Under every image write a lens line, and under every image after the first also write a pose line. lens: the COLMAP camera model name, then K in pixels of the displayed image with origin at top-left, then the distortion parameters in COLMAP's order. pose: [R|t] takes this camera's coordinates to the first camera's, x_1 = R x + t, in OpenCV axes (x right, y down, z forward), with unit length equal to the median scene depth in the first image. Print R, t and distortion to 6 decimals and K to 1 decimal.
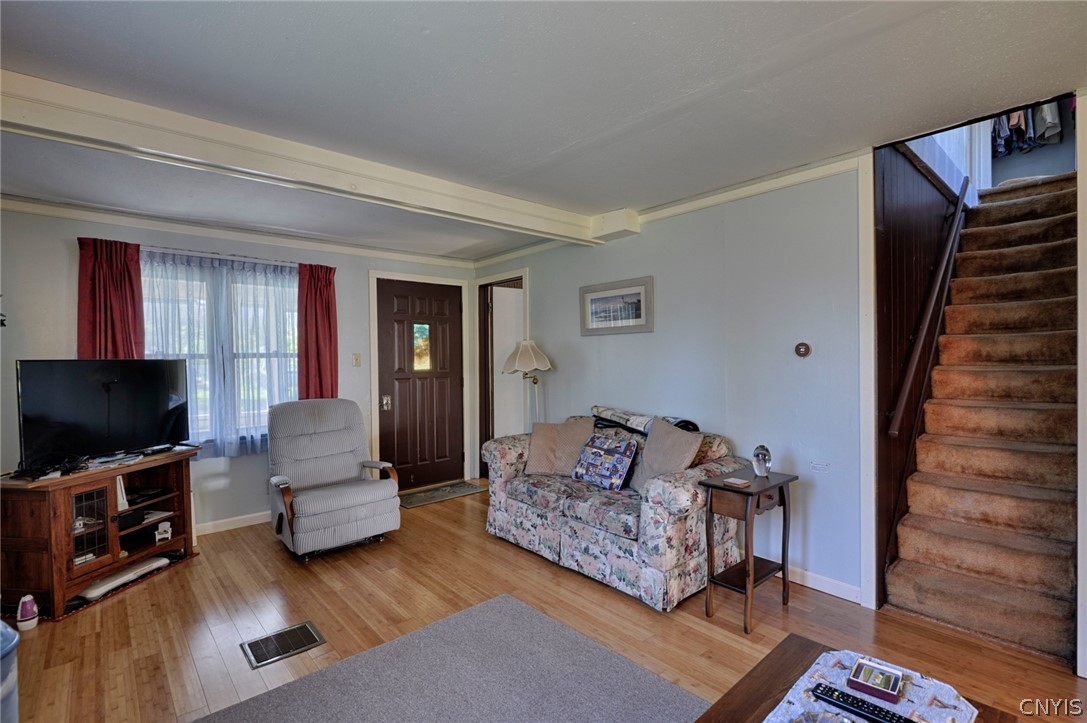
lens RADIAL K [[501.0, 0, 544.3], [0, 501.0, 357.2], [0, 0, 1]] dist [0.028733, -0.020994]
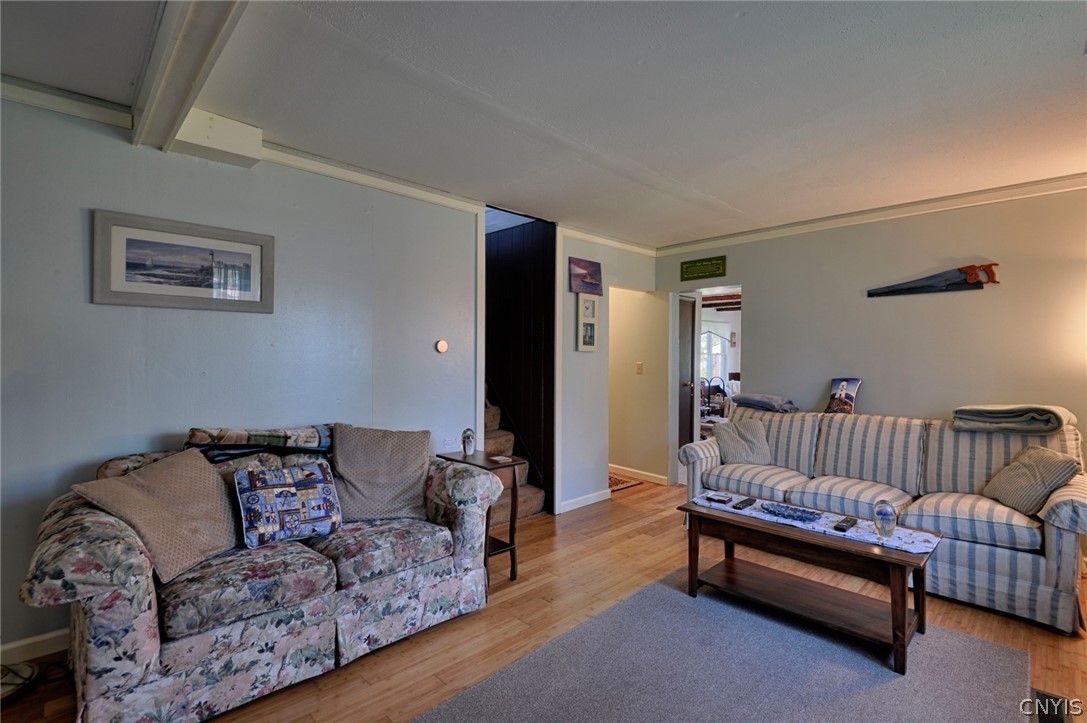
lens RADIAL K [[501.0, 0, 544.3], [0, 501.0, 357.2], [0, 0, 1]] dist [0.028733, -0.020994]
pose [[-0.043674, 0.013632, 0.998953, -0.603838], [-0.009987, 0.999851, -0.014081, 0.020807], [-0.998996, -0.010592, -0.043531, 0.732744]]
